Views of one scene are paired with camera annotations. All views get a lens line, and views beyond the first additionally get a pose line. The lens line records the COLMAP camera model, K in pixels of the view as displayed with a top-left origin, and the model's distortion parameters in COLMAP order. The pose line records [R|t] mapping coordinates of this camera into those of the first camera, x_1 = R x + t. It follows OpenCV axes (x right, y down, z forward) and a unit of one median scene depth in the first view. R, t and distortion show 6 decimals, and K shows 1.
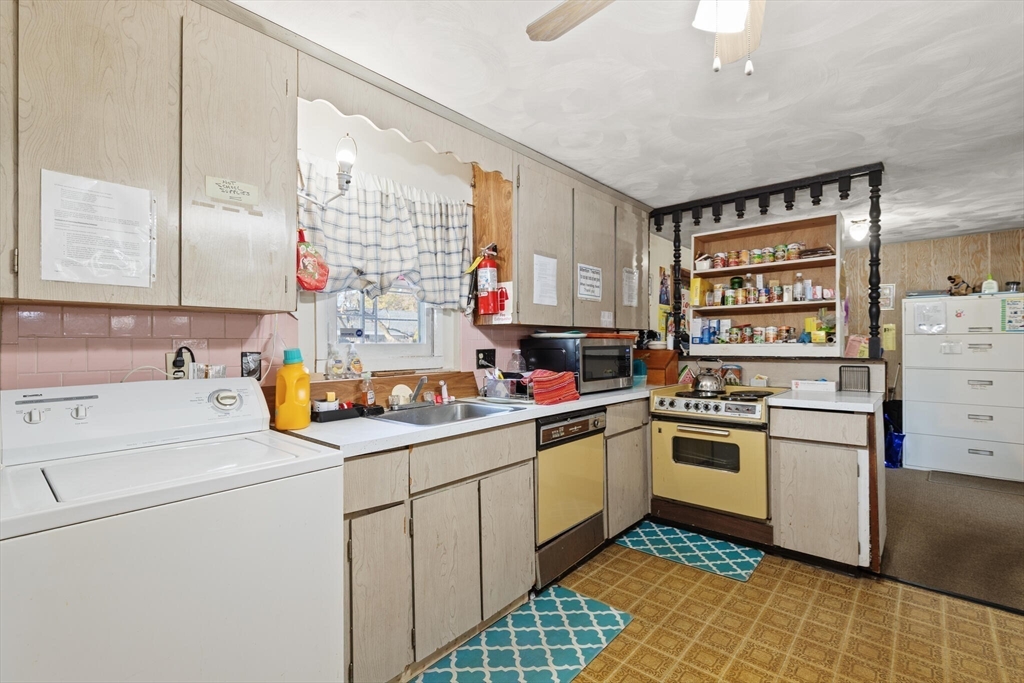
lens RADIAL K [[465.6, 0, 517.3], [0, 465.6, 335.7], [0, 0, 1]] dist [0.009039, 0.000079]
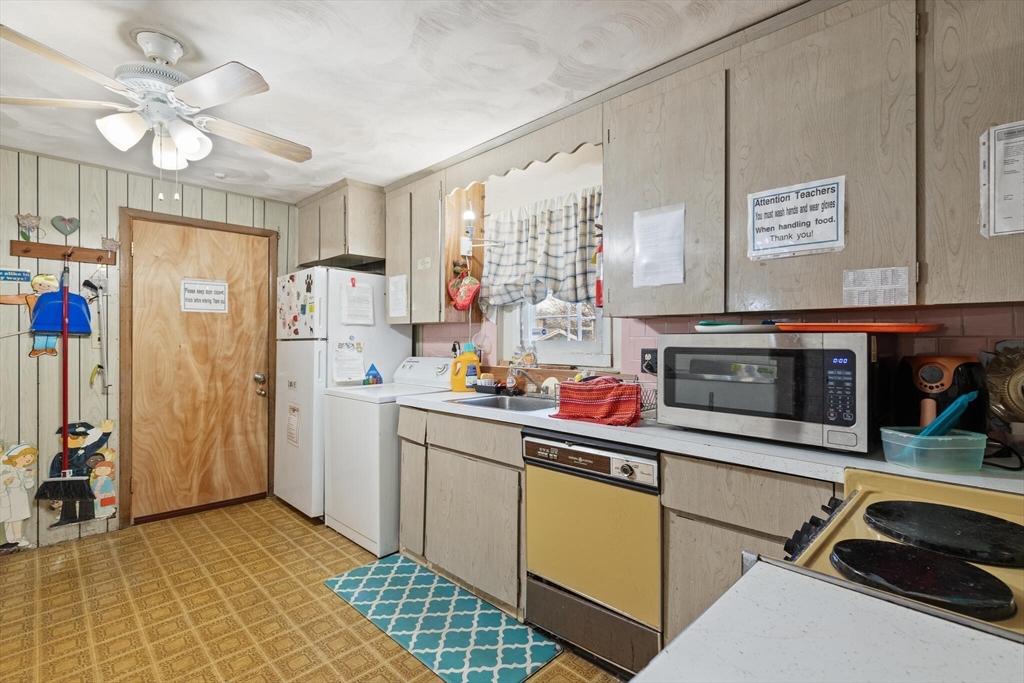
lens RADIAL K [[465.6, 0, 517.3], [0, 465.6, 335.7], [0, 0, 1]] dist [0.009039, 0.000079]
pose [[-0.047378, -0.005914, -0.998860, 0.933679], [0.012021, 0.999907, -0.006490, 0.011409], [0.998805, -0.012315, -0.047303, 1.030807]]
